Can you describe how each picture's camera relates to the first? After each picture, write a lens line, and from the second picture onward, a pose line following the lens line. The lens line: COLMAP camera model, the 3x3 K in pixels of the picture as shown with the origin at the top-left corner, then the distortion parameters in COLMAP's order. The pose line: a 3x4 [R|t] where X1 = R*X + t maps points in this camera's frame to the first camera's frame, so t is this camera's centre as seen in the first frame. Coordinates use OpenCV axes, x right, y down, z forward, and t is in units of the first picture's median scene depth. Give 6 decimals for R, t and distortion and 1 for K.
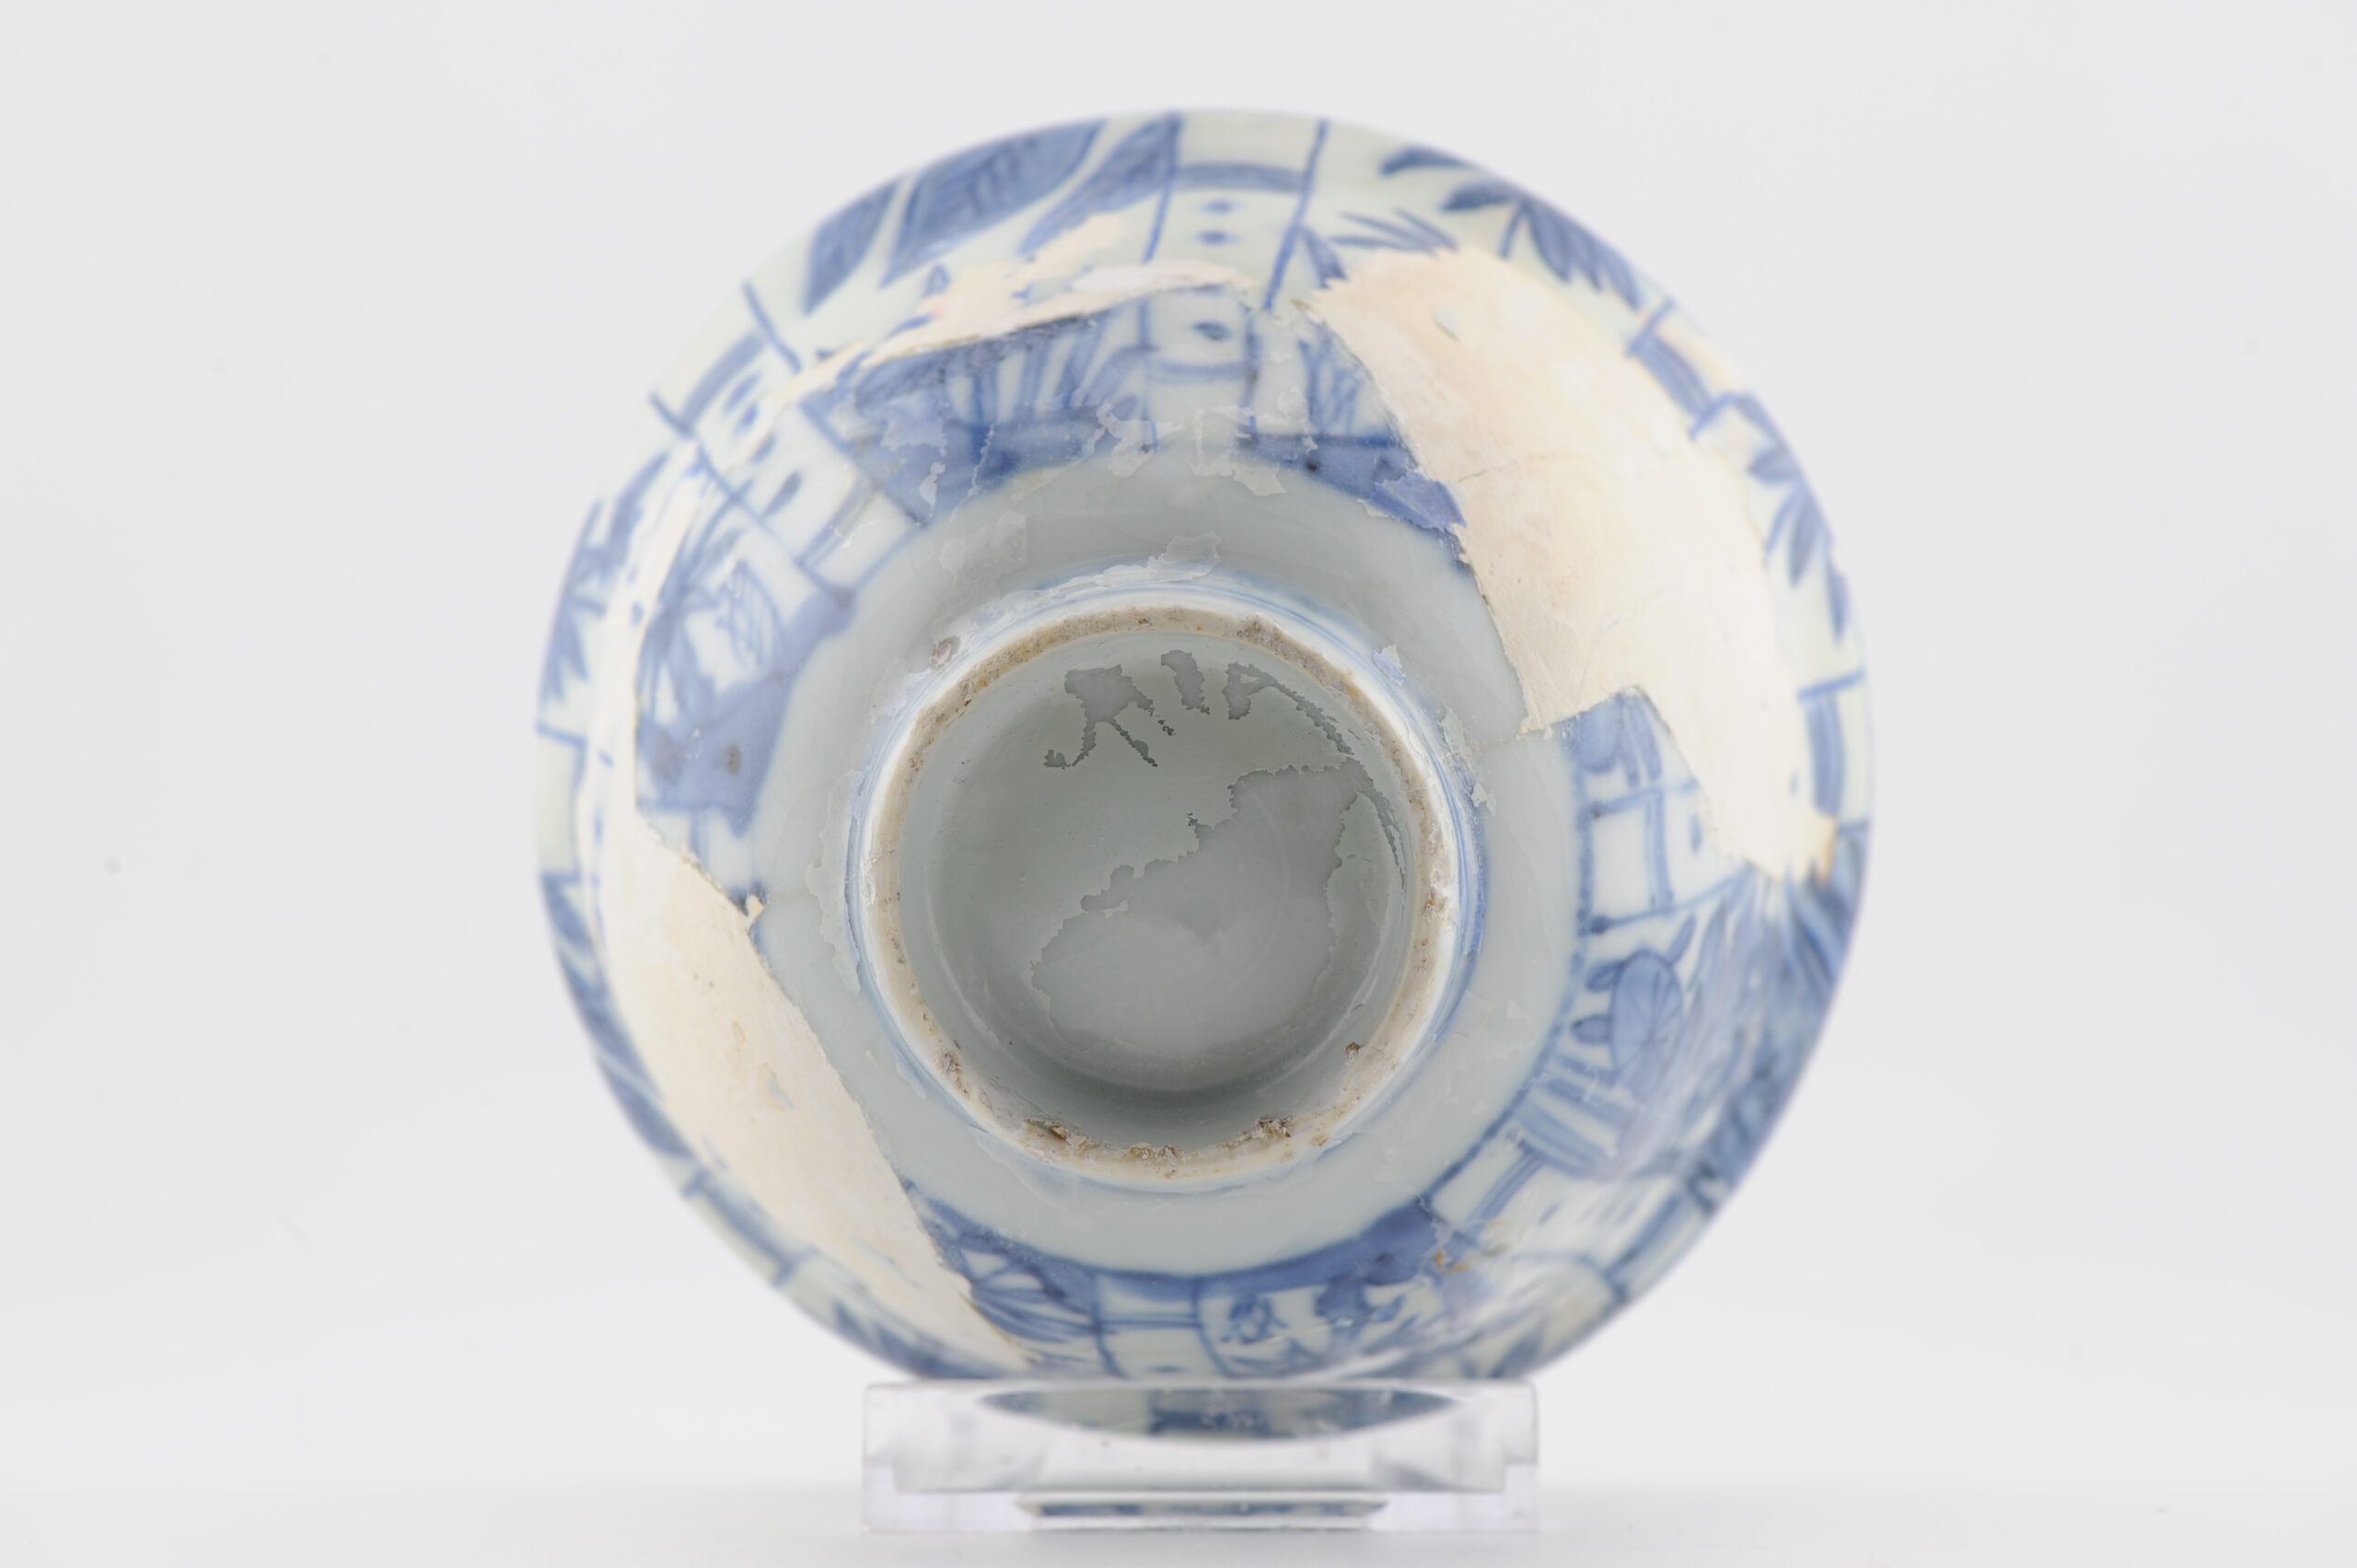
lens RADIAL K [[8186.8, 0, 1121.9], [0, 8186.8, 784.1], [0, 0, 1]] dist [0.033138, 0.854689]
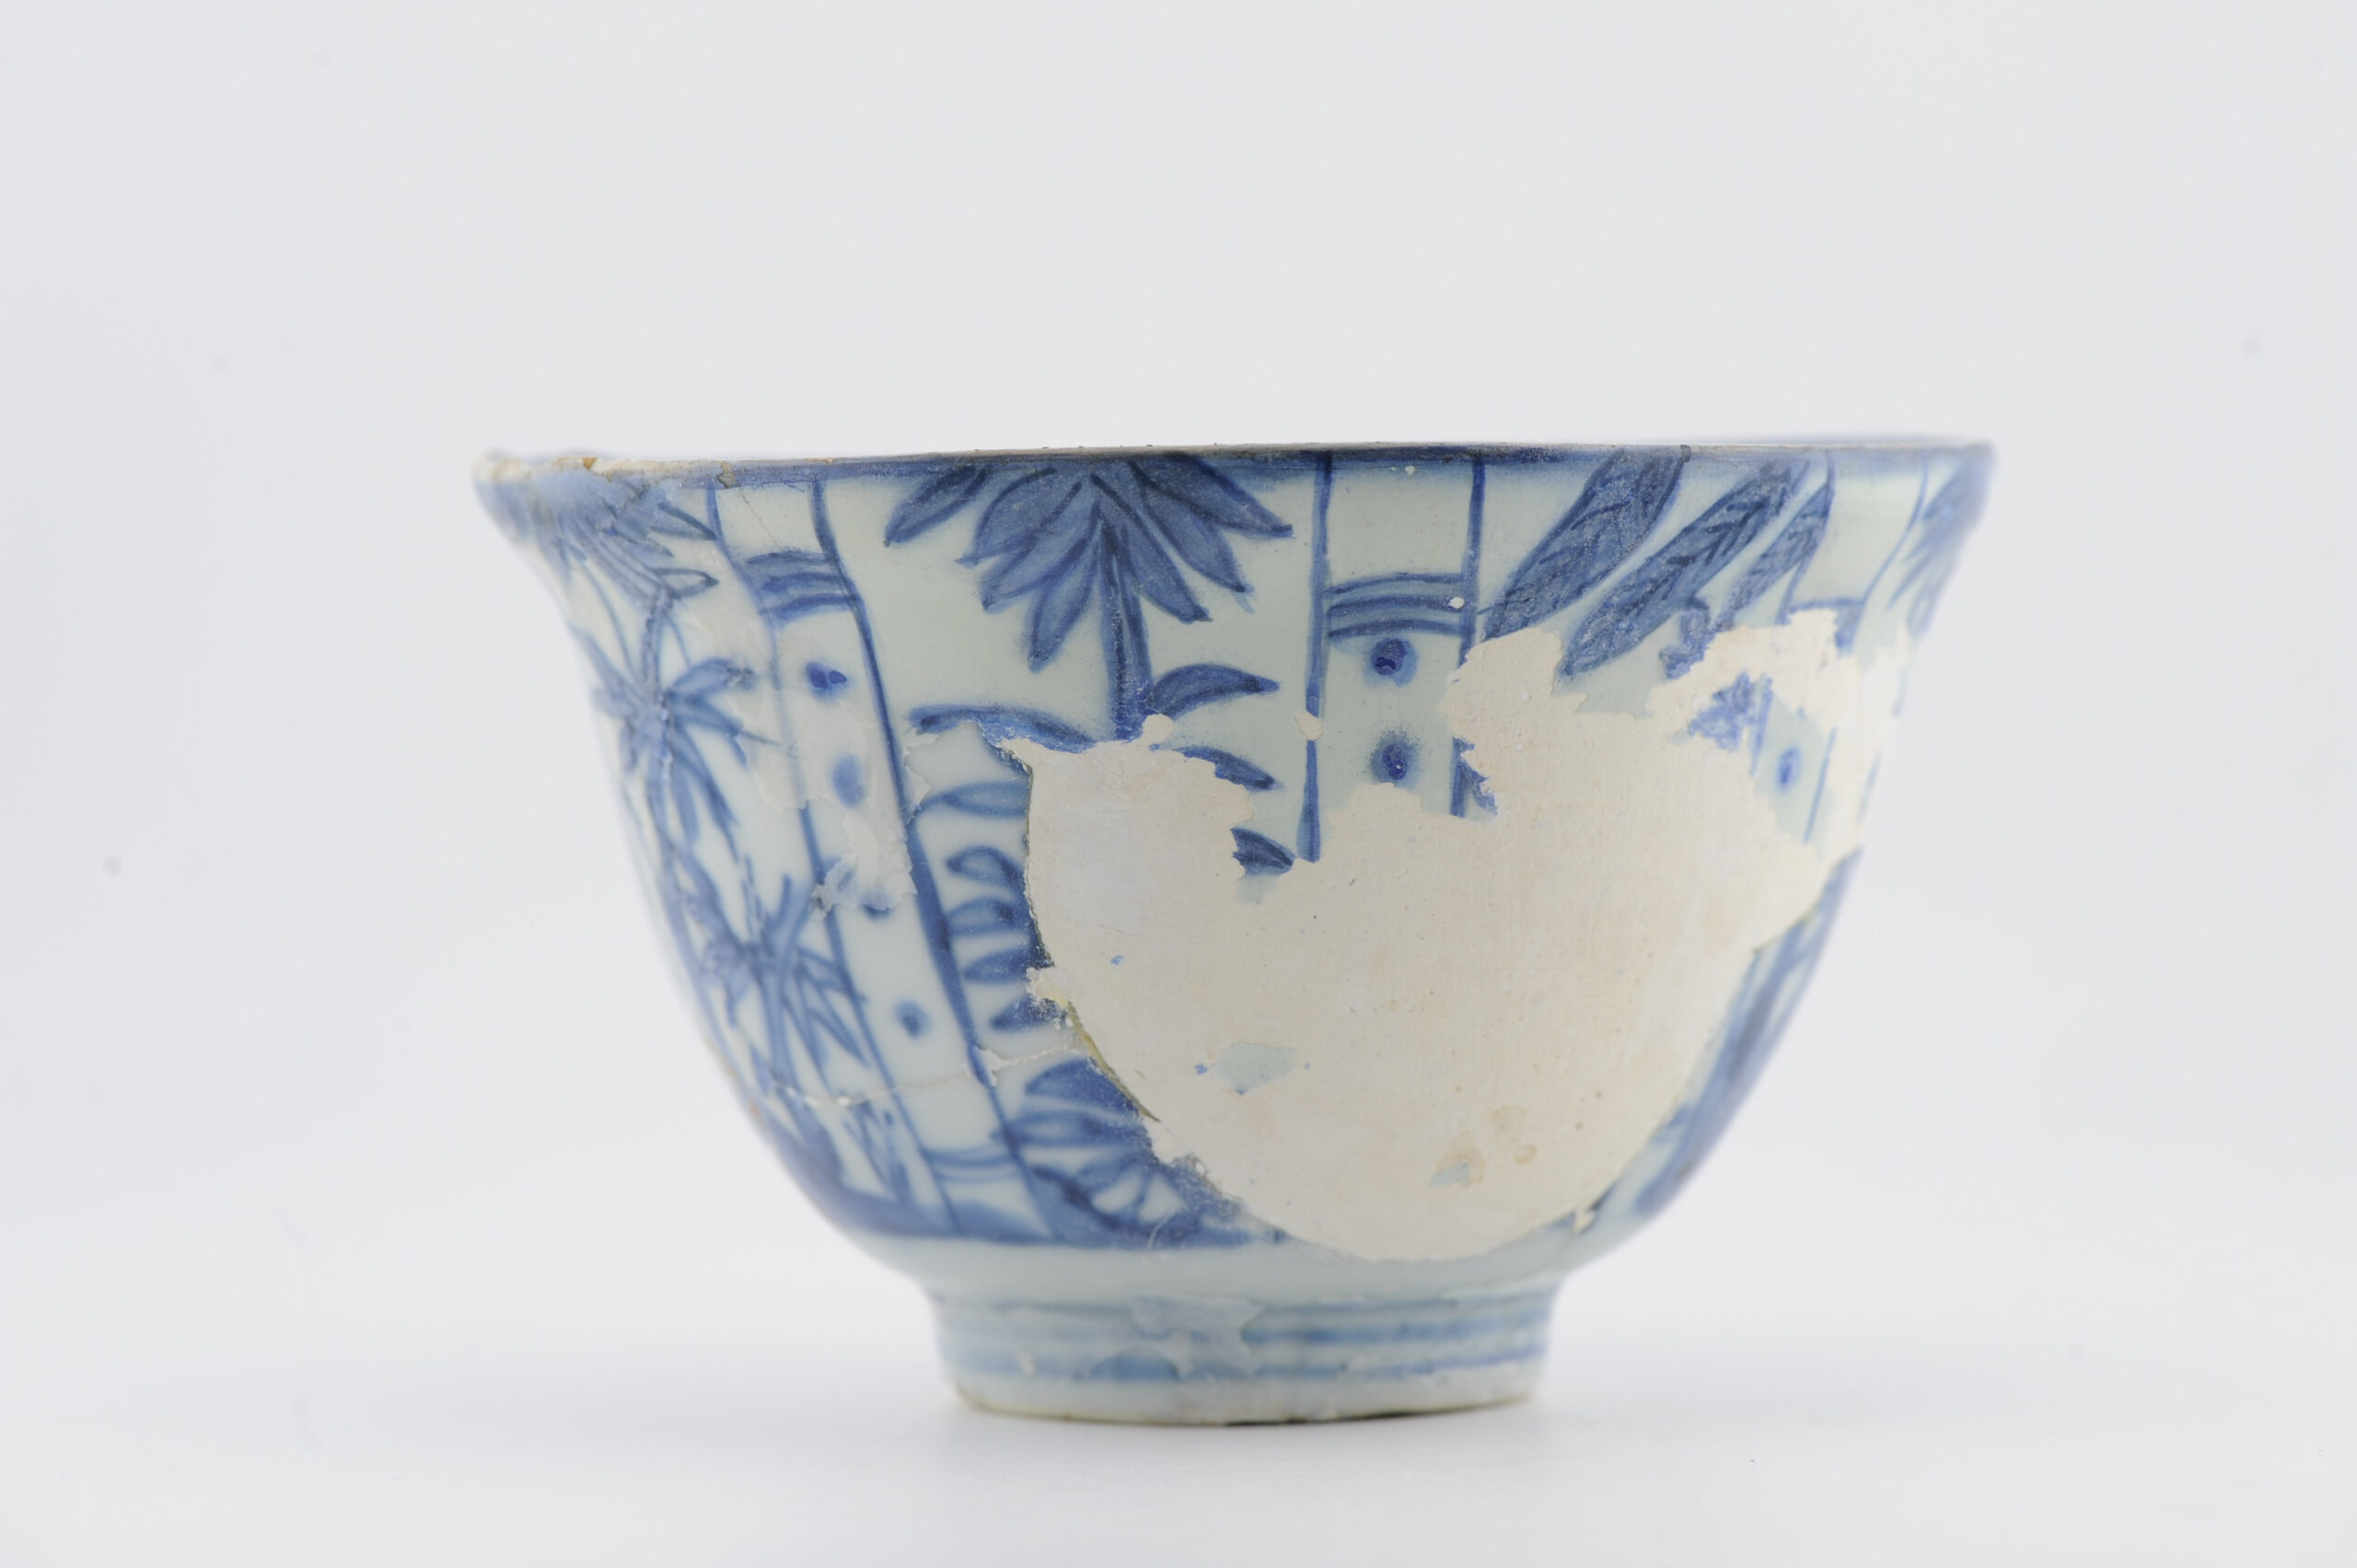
lens RADIAL K [[8186.8, 0, 1121.9], [0, 8186.8, 784.1], [0, 0, 1]] dist [0.033138, 0.854689]
pose [[-0.817279, -0.069075, 0.572087, -0.530876], [-0.575493, 0.148444, -0.804222, 0.786141], [-0.029371, -0.986505, -0.161073, 1.197402]]
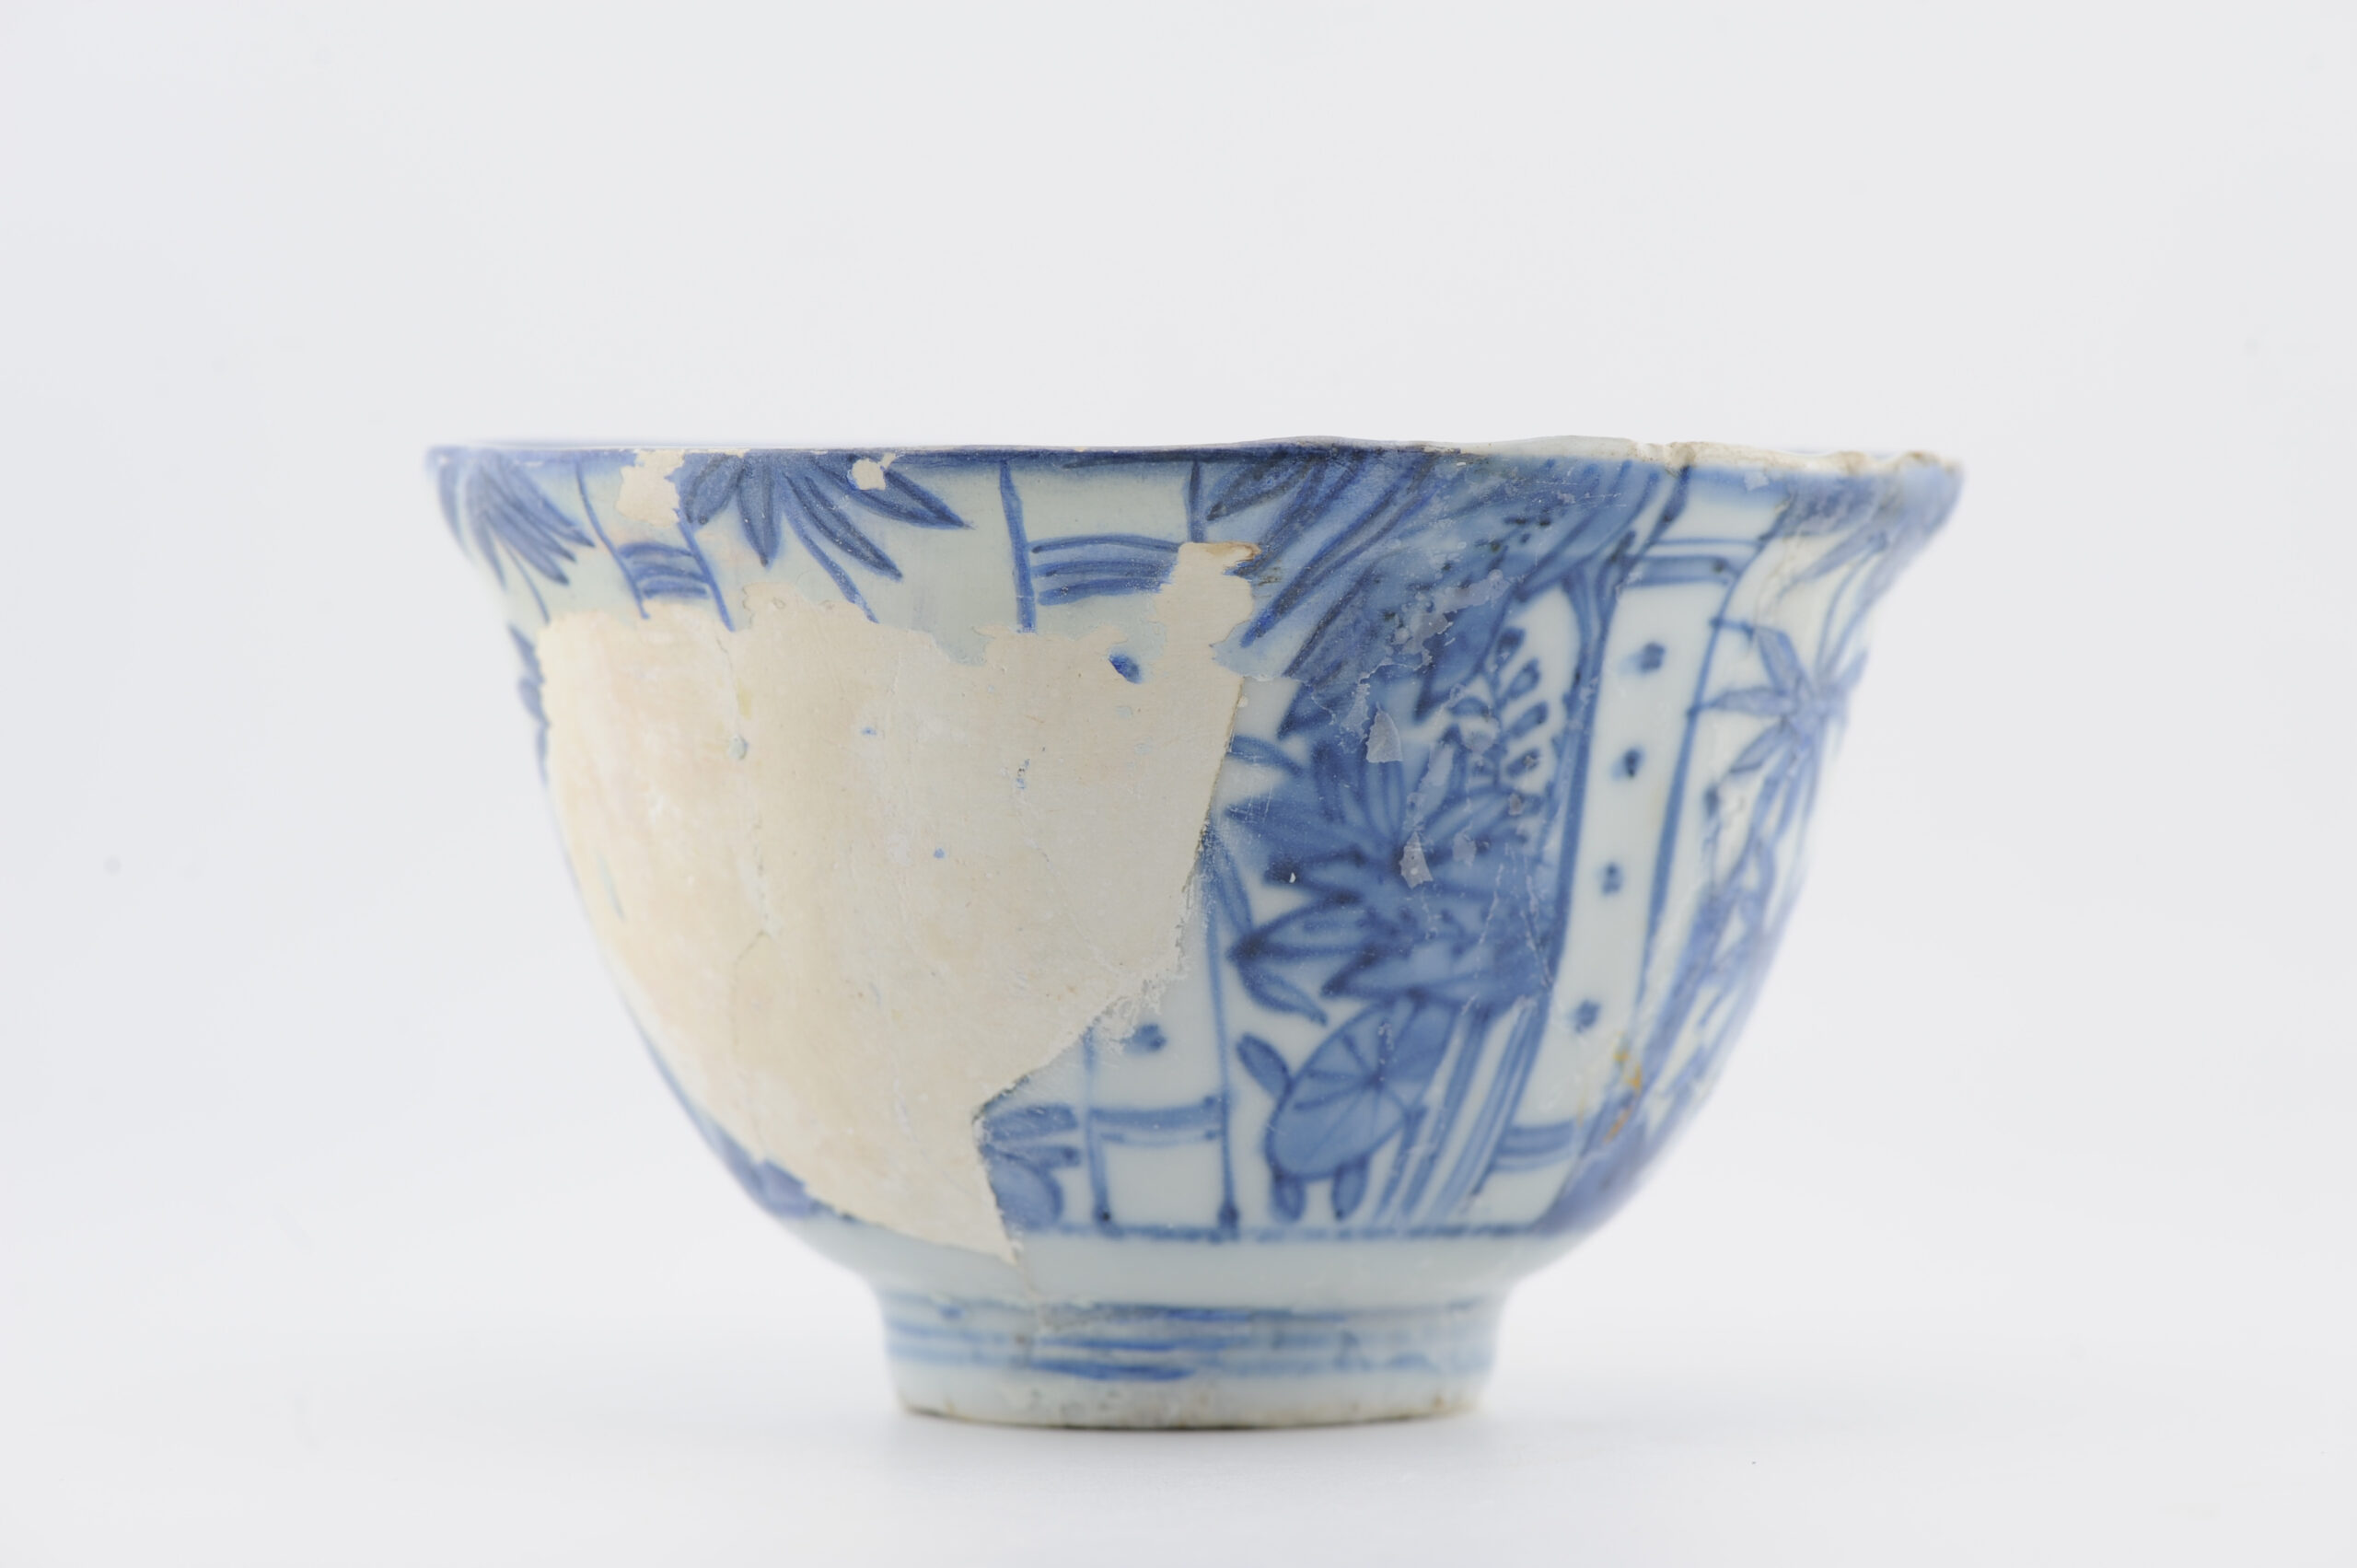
lens RADIAL K [[8186.8, 0, 1121.9], [0, 8186.8, 784.1], [0, 0, 1]] dist [0.033138, 0.854689]
pose [[-0.053411, -0.028178, -0.998175, 0.962909], [0.990845, 0.122626, -0.056480, 0.050654], [0.123993, -0.992053, 0.021370, 1.020662]]
